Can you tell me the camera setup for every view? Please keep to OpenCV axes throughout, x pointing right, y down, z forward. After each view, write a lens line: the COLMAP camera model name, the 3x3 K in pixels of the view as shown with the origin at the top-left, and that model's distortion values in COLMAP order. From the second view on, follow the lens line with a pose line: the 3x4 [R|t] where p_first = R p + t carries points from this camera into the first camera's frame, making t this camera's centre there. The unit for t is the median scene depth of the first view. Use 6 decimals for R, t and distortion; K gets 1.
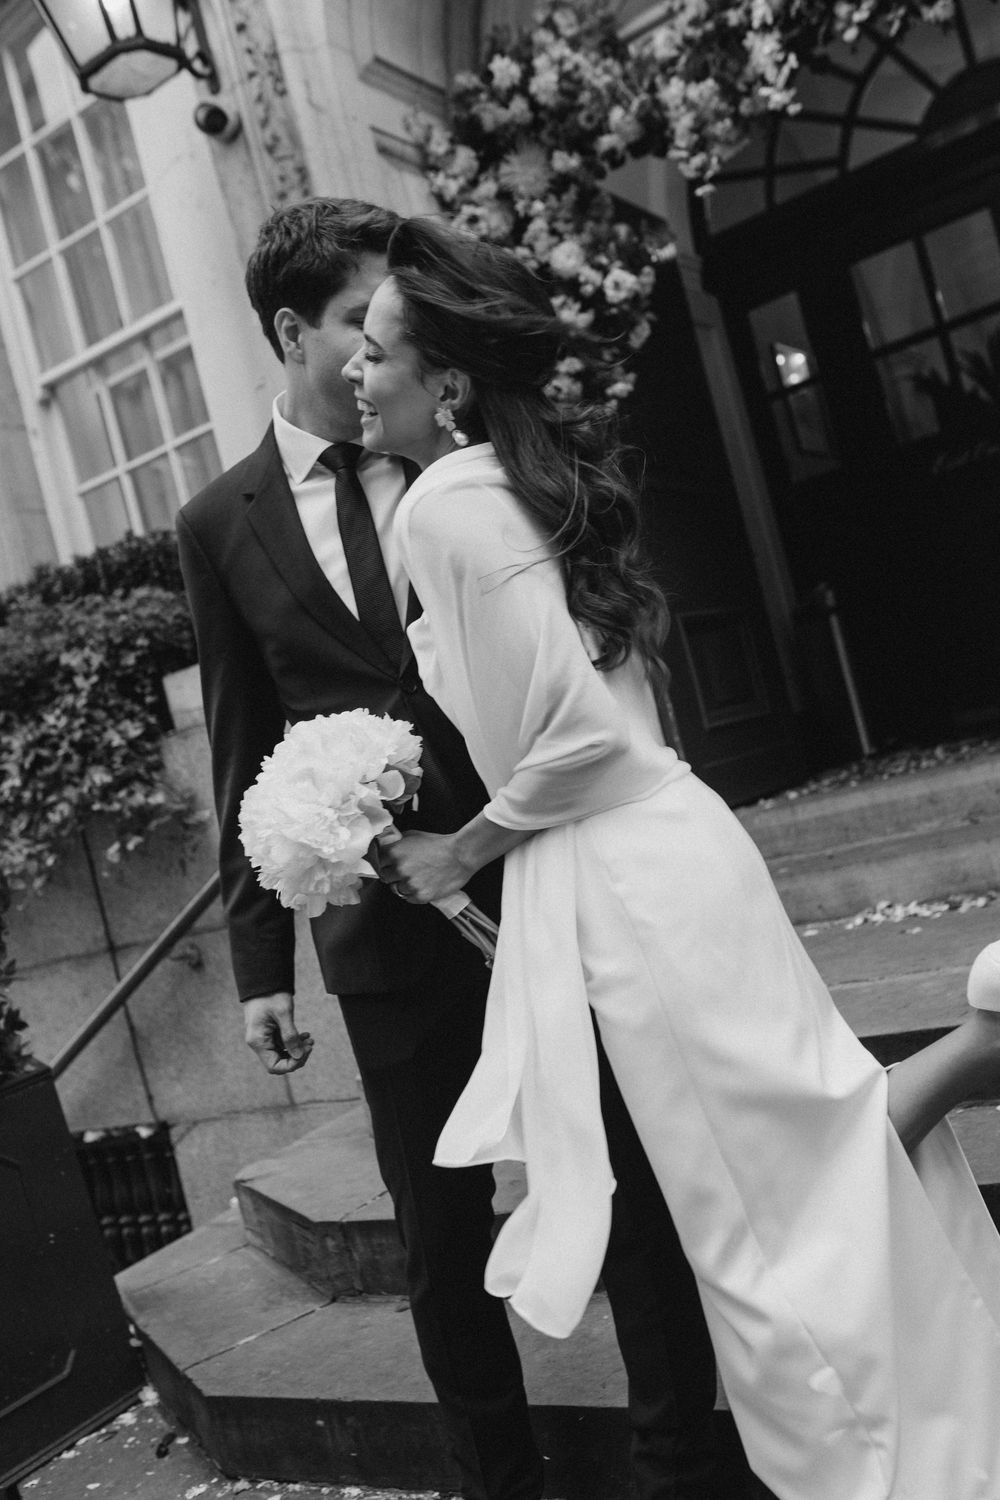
lens RADIAL K [[1421.2, 0, 496.8], [0, 1421.2, 752.9], [0, 0, 1]] dist [0.001452, -0.006042]
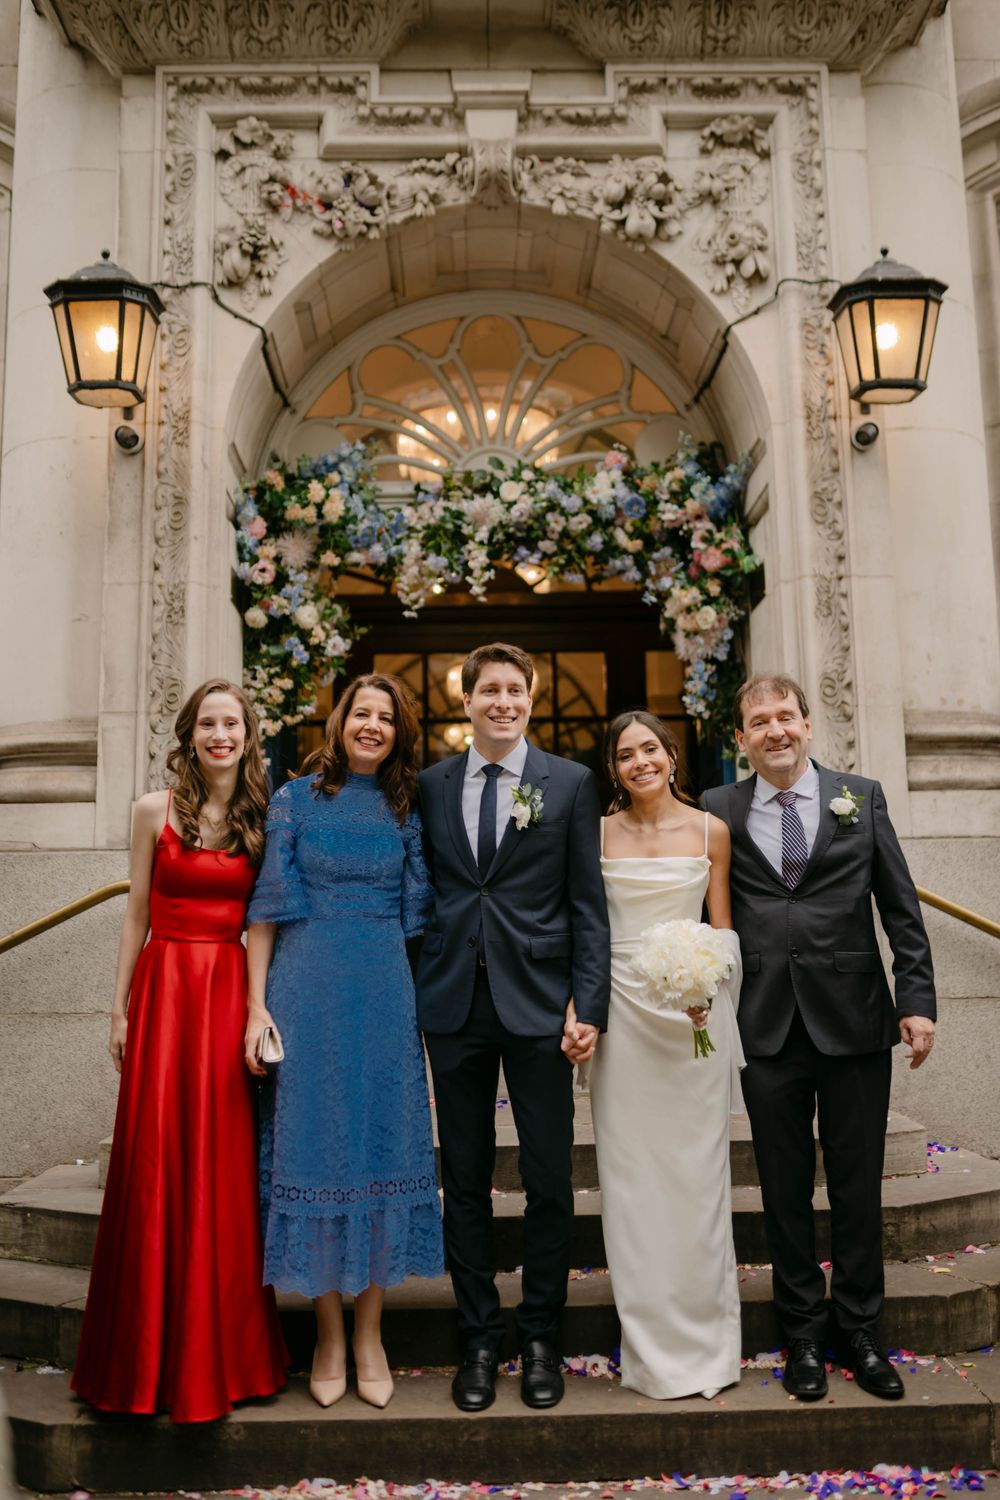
lens RADIAL K [[1433.2, 0, 492.5], [0, 1433.2, 759.9], [0, 0, 1]] dist [-0.056798, 0.072691]
pose [[0.805645, 0.312288, 0.503400, -0.514638], [-0.209349, 0.945023, -0.251207, 0.125585], [-0.554174, 0.096997, 0.826730, -0.317552]]
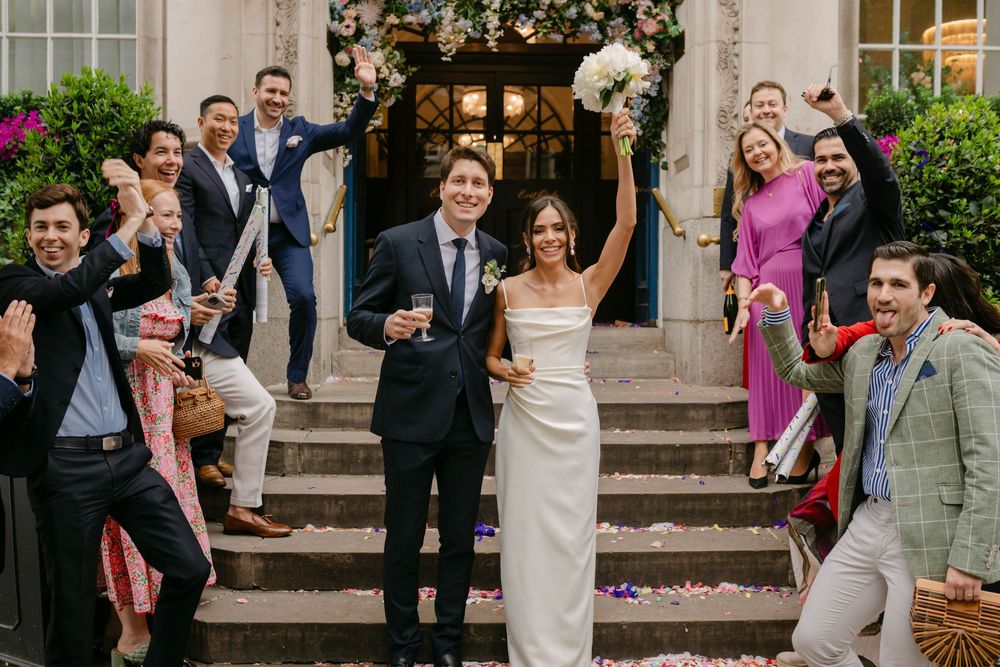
lens RADIAL K [[1001.9, 0, 500.0], [0, 1001.9, 333.5], [0, 0, 1]] dist [-0.050898, 0.022235]
pose [[0.790775, 0.238005, 0.563940, -0.588458], [-0.228622, 0.969477, -0.088576, 0.157235], [-0.567809, -0.058886, 0.821052, -0.397970]]
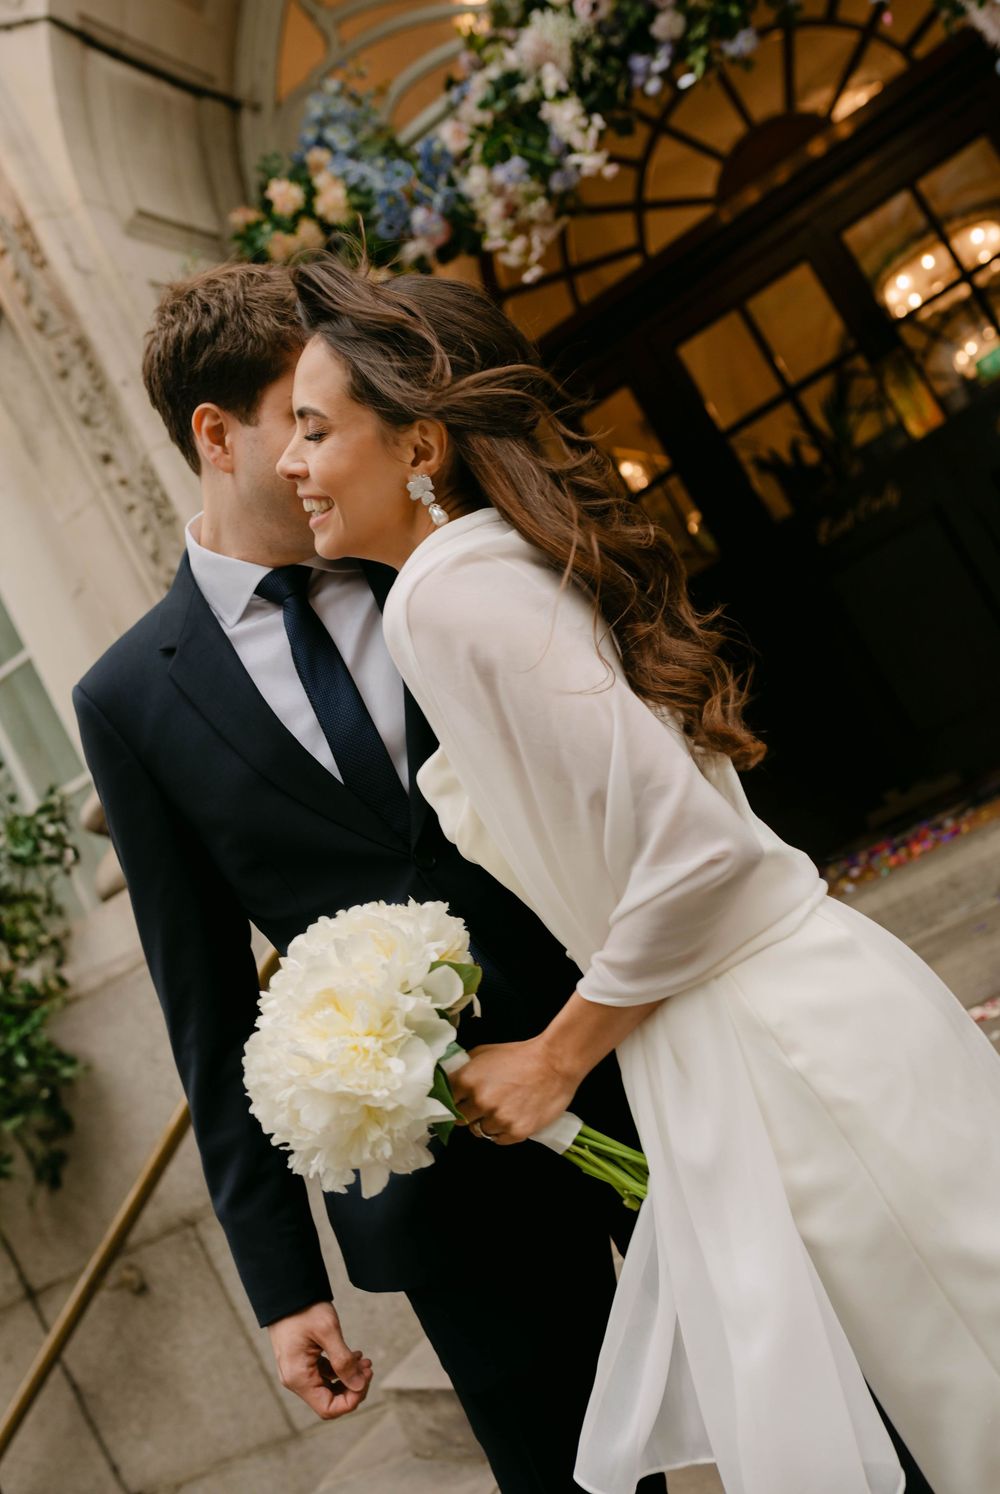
lens RADIAL K [[1554.8, 0, 500.0], [0, 1554.8, 747.0], [0, 0, 1]] dist [-0.040270, 0.019109]
pose [[0.970767, -0.216341, 0.103966, -0.039728], [0.228108, 0.966321, -0.119125, 0.002231], [-0.074693, 0.139358, 0.987421, 0.077433]]
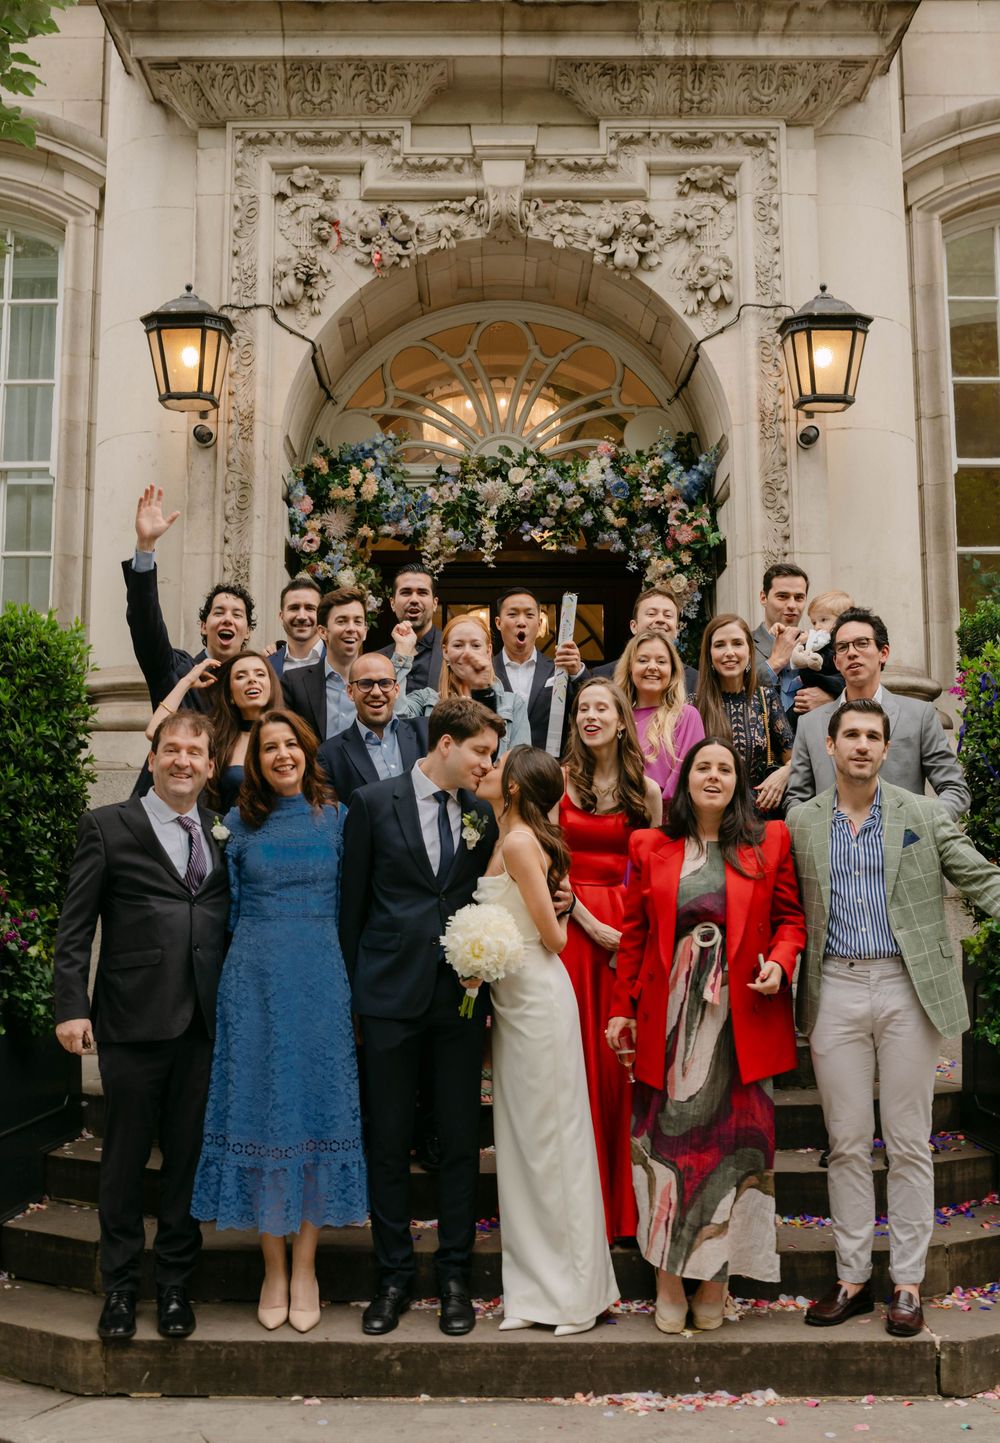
lens RADIAL K [[1484.2, 0, 464.5], [0, 1484.2, 720.5], [0, 0, 1]] dist [-0.024955, -0.001901]
pose [[0.818307, 0.313142, 0.481991, -0.691790], [-0.228542, 0.946690, -0.227040, 0.209649], [-0.527391, 0.075633, 0.846249, -0.641629]]
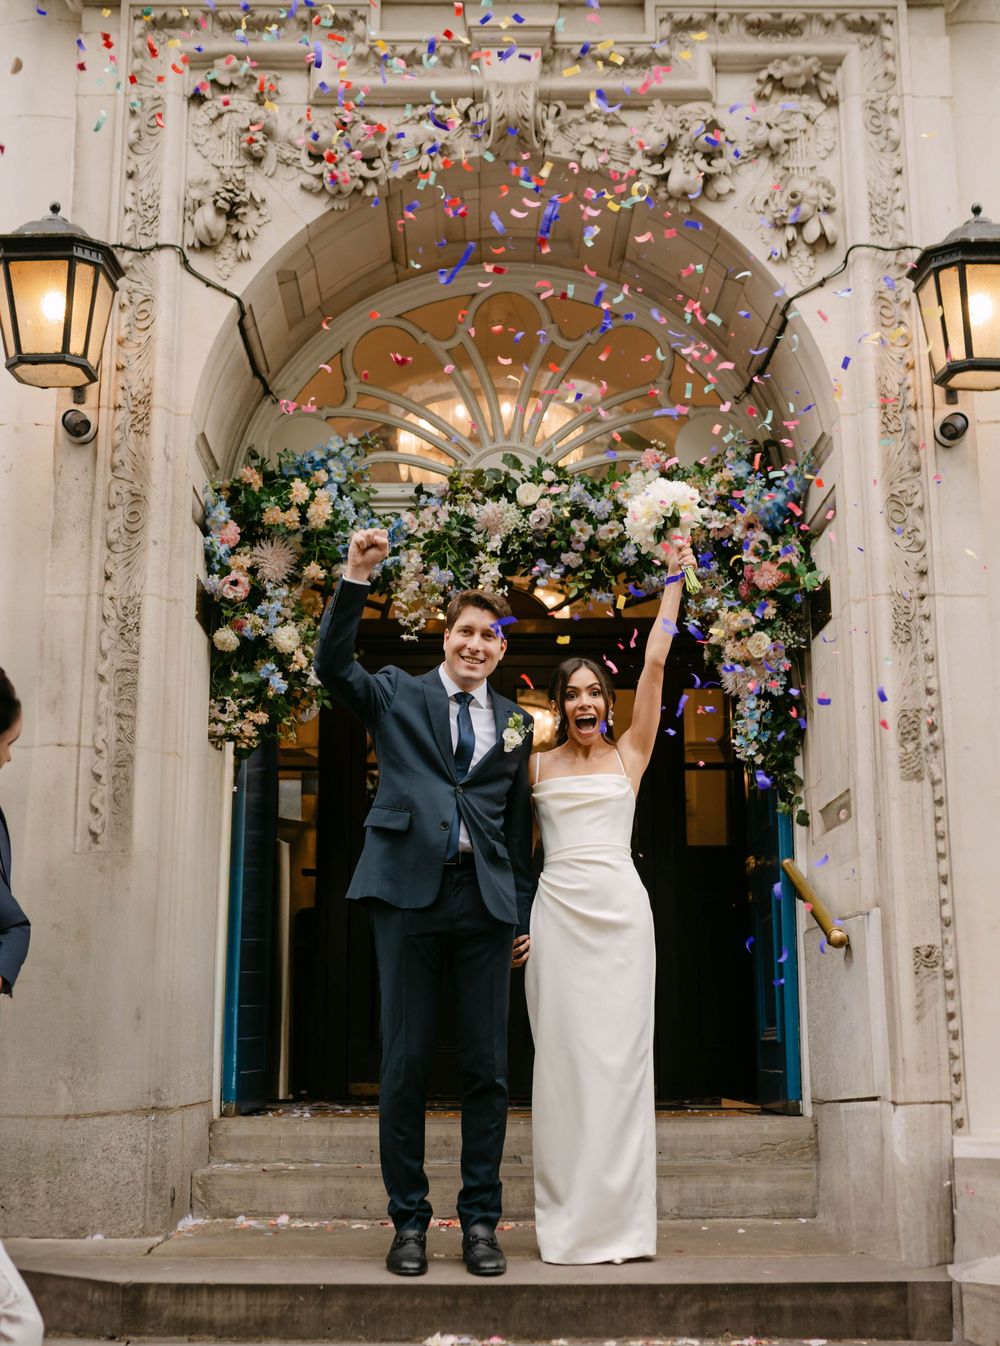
lens RADIAL K [[1595.4, 0, 475.3], [0, 1595.4, 757.2], [0, 0, 1]] dist [-0.053054, 0.045119]
pose [[0.810303, 0.340795, 0.476726, -0.464409], [-0.225452, 0.932190, -0.283183, 0.108034], [-0.540907, 0.121985, 0.832189, -0.237352]]
